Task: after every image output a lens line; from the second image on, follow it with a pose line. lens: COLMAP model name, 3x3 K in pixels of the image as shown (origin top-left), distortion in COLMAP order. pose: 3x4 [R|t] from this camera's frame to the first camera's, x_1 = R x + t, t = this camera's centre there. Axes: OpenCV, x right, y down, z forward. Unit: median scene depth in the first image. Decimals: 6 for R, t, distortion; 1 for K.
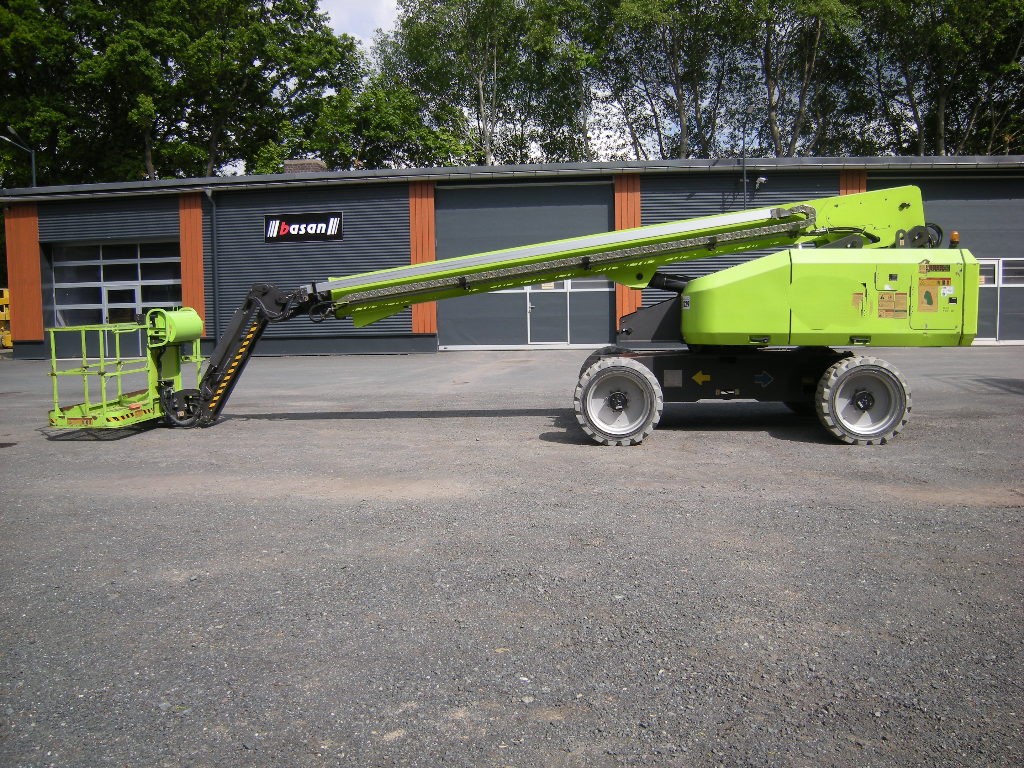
lens RADIAL K [[854.0, 0, 512.0], [0, 854.0, 384.0], [0, 0, 1]] dist [-0.131483, 0.082924]
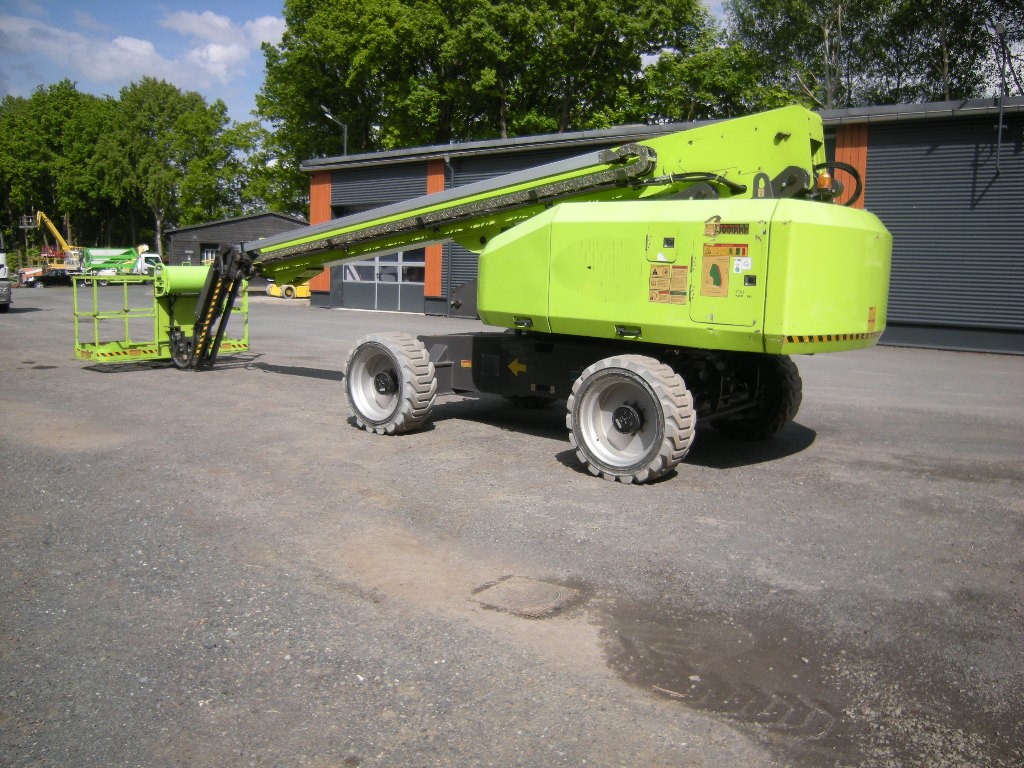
lens RADIAL K [[854.0, 0, 512.0], [0, 854.0, 384.0], [0, 0, 1]] dist [-0.131483, 0.082924]
pose [[0.840161, 0.106635, -0.531750, 0.627686], [-0.088550, 0.994294, 0.059484, -0.037617], [0.535059, -0.002889, 0.844810, 0.303455]]
